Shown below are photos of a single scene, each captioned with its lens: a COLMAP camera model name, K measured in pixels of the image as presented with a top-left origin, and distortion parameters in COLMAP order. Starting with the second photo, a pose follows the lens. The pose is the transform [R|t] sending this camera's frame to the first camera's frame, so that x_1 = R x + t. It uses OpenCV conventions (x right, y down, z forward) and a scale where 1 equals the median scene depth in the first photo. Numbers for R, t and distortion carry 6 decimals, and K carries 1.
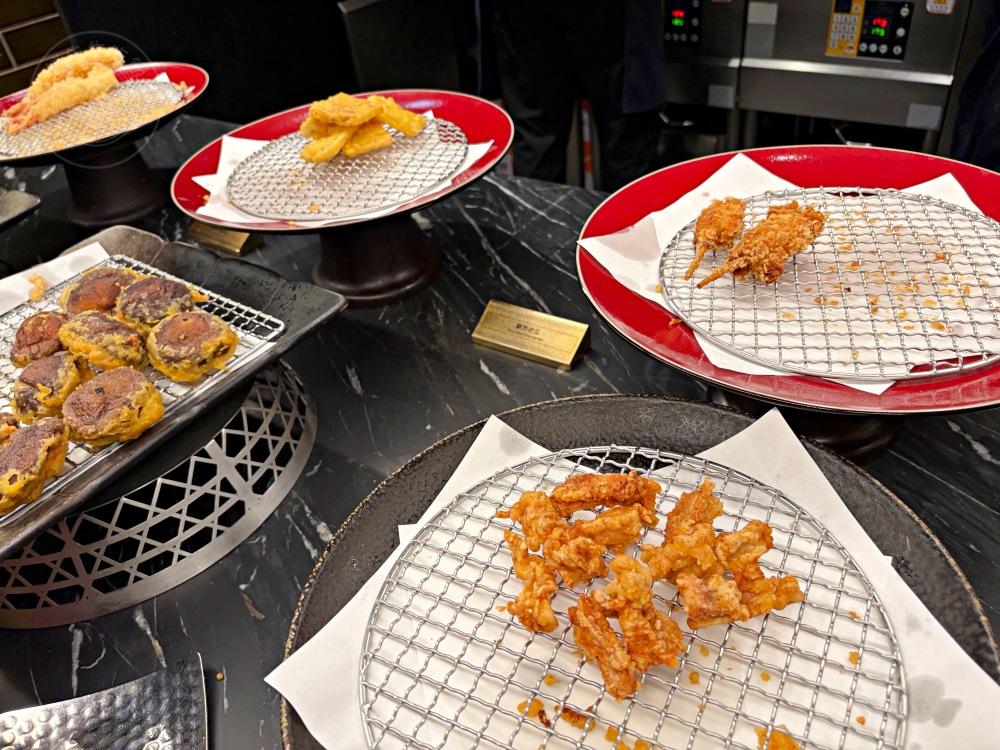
lens RADIAL K [[757.2, 0, 498.7], [0, 757.2, 383.6], [0, 0, 1]] dist [0.024755, -0.015316]
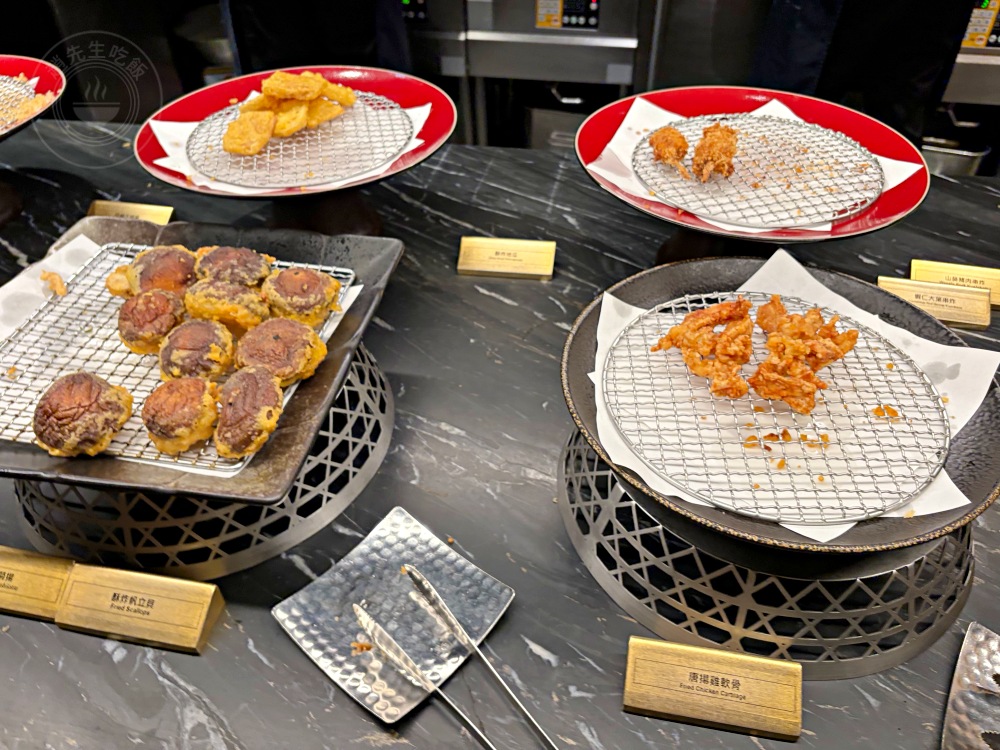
lens RADIAL K [[757.2, 0, 502.4], [0, 757.2, 368.0], [0, 0, 1]] dist [0.024755, -0.015316]
pose [[0.896156, -0.206899, 0.392552, -0.492196], [0.204280, 0.977688, 0.048952, 0.047839], [-0.393921, 0.036321, 0.918426, -0.115675]]
